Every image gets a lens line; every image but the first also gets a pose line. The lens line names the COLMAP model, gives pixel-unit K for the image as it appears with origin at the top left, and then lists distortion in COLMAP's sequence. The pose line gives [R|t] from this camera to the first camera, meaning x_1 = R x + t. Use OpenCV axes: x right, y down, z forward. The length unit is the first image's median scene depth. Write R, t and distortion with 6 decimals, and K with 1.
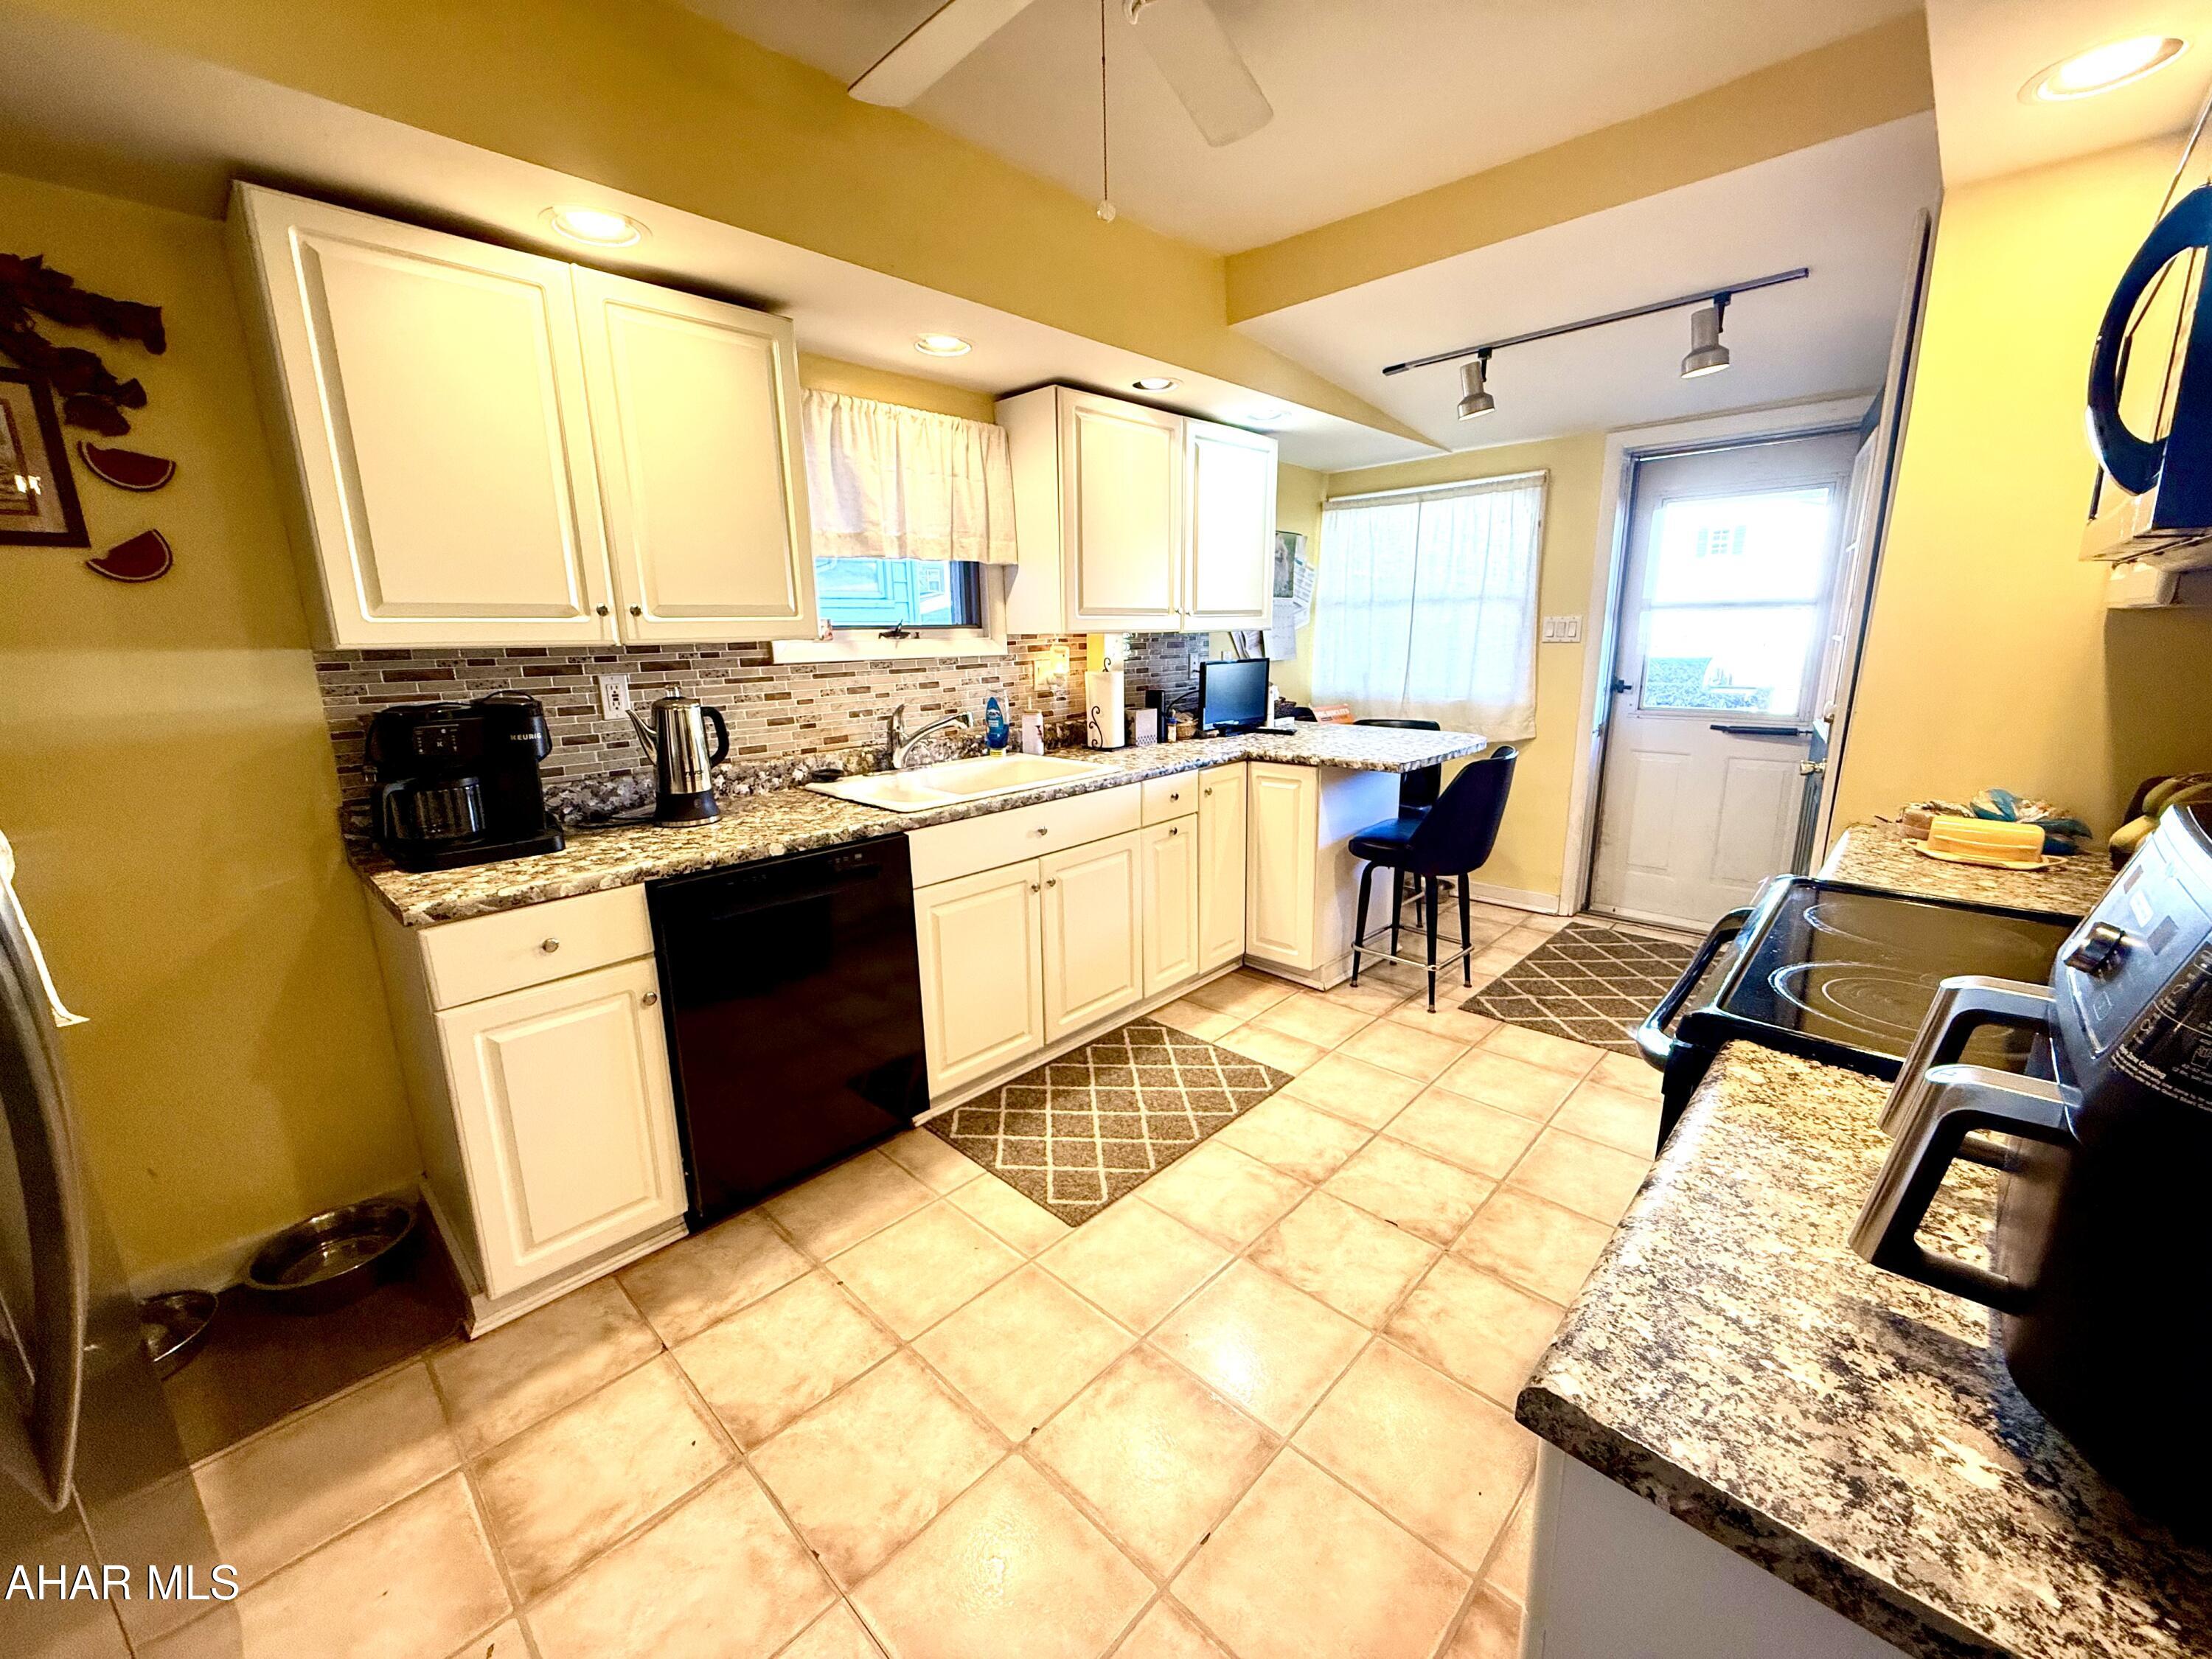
lens RADIAL K [[882.6, 0, 1100.7], [0, 882.6, 828.4], [0, 0, 1]] dist [-0.000416, 0.000178]
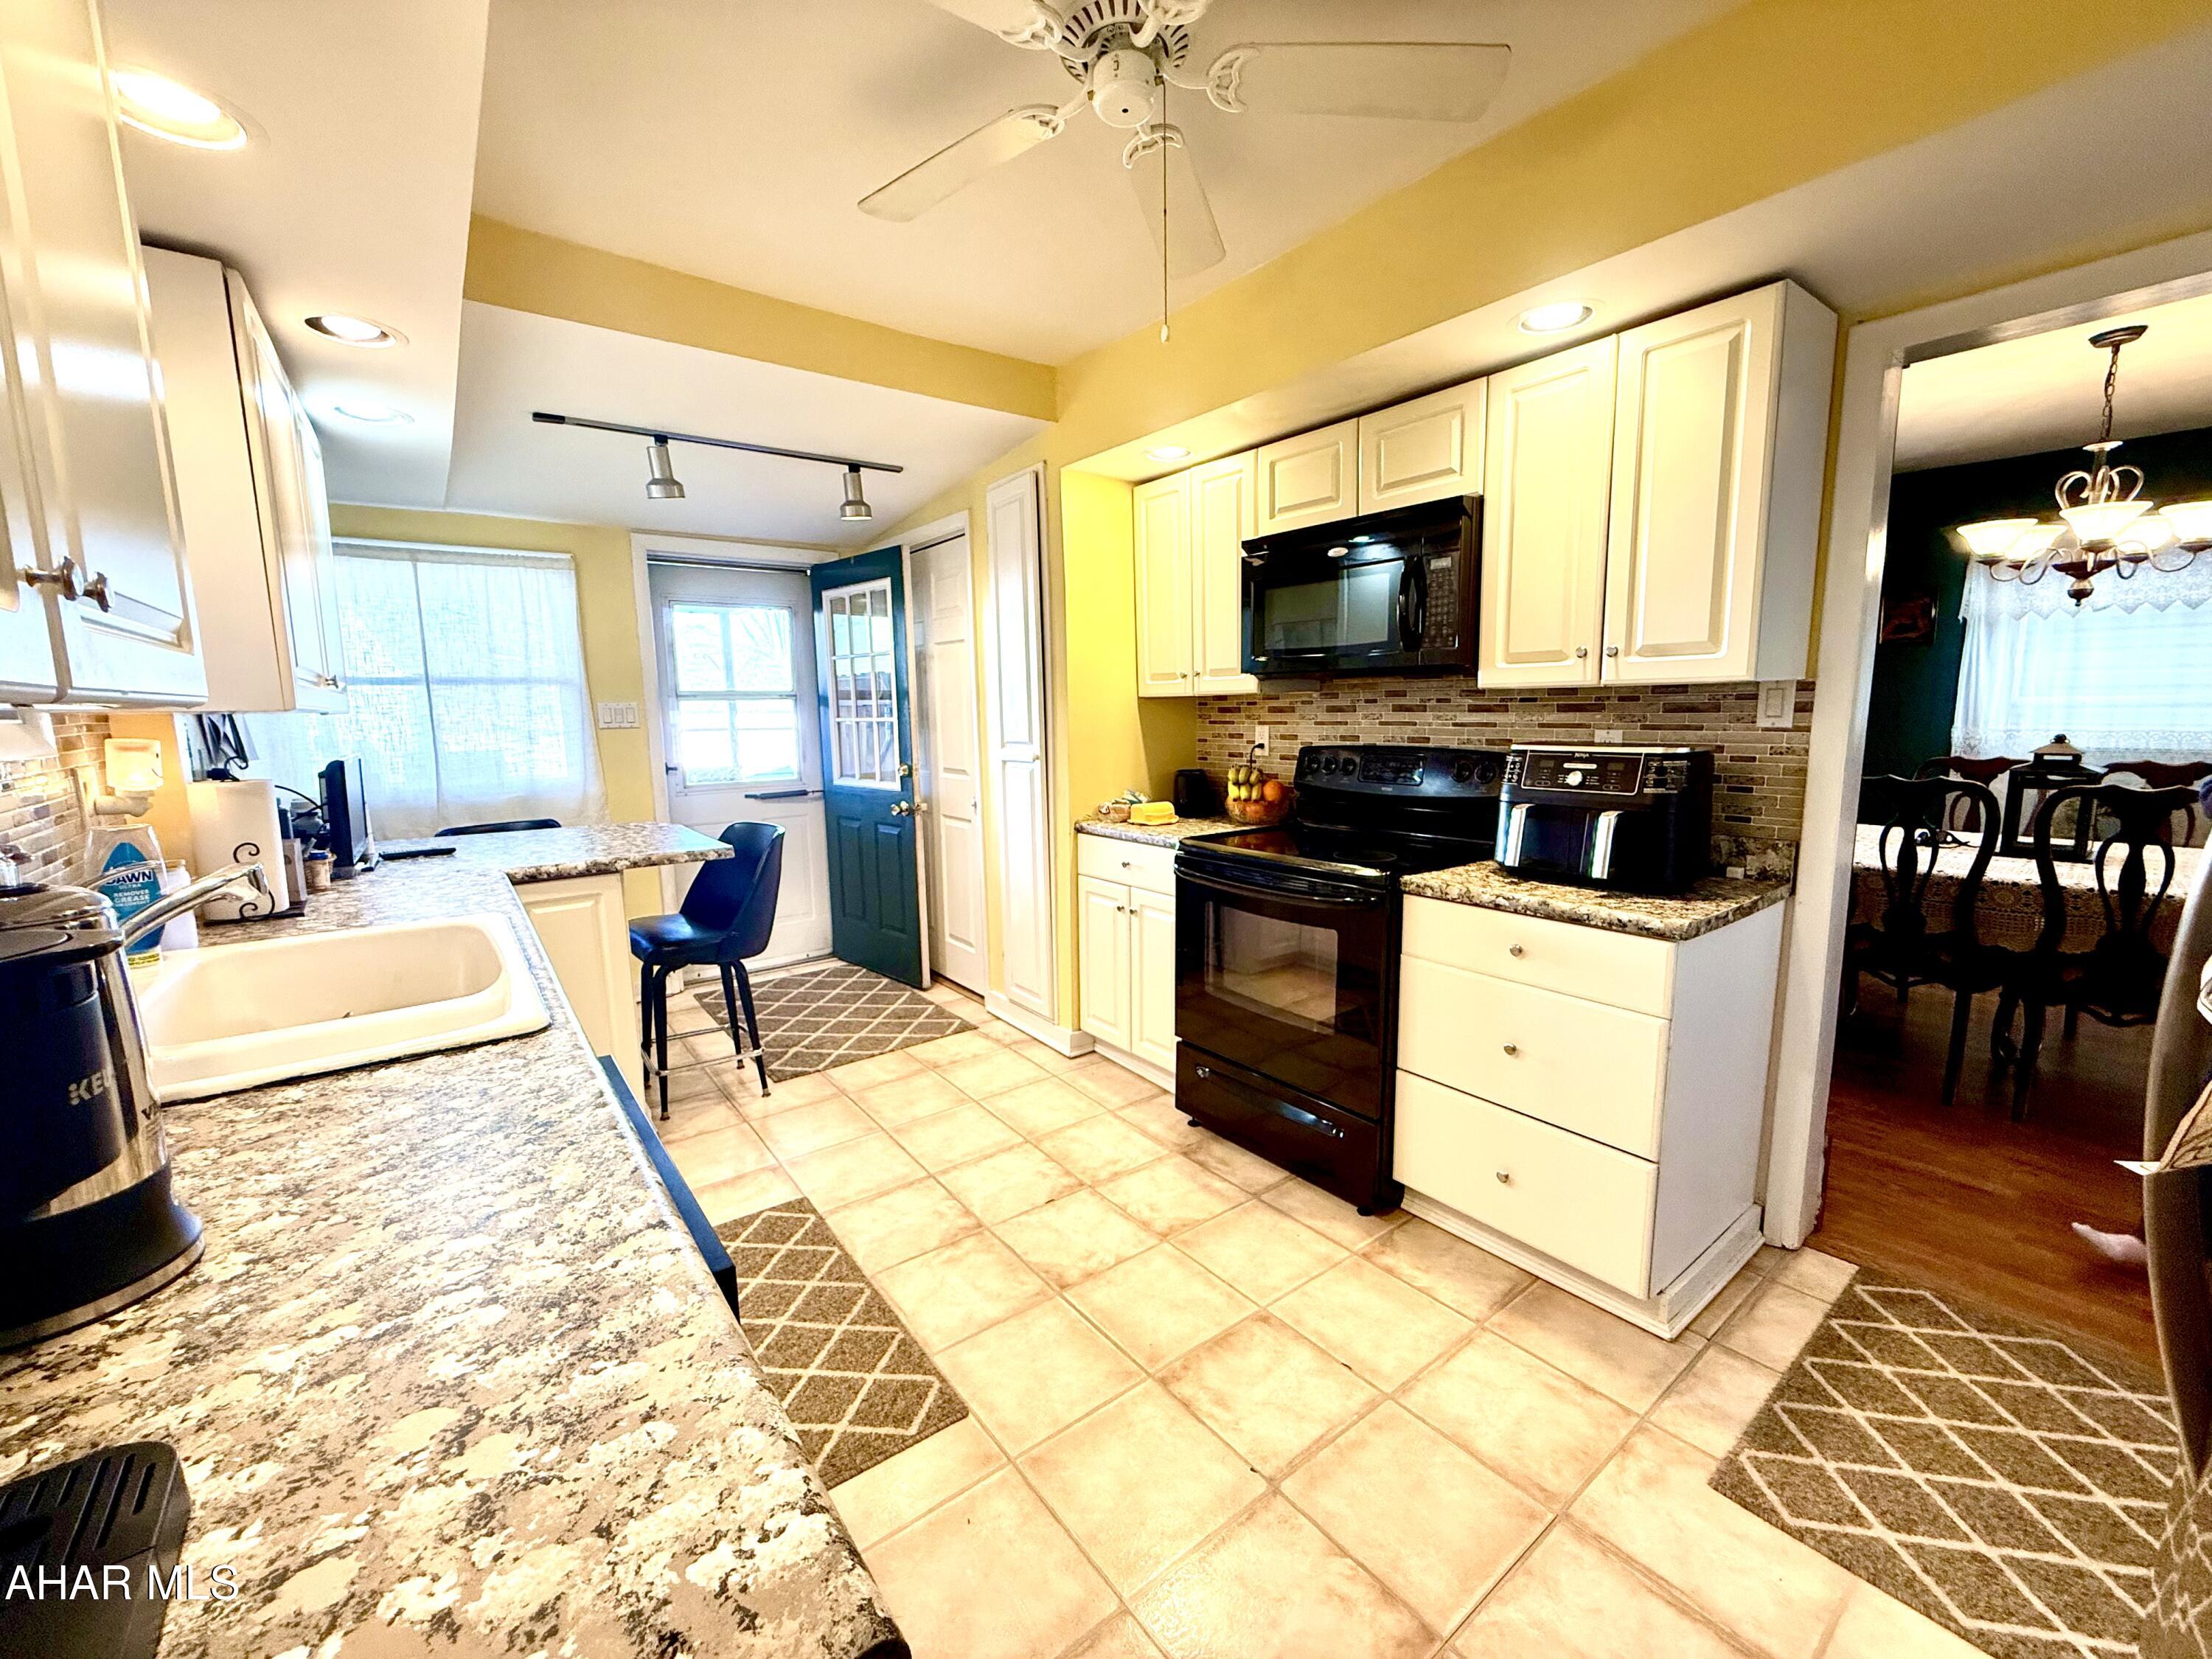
lens RADIAL K [[882.6, 0, 1102.8], [0, 882.6, 828.8], [0, 0, 1]] dist [-0.000416, 0.000178]
pose [[0.148066, -0.115310, 0.982232, -0.597373], [0.222706, 0.971558, 0.080486, -0.089977], [-0.963576, 0.206831, 0.169535, 0.498686]]
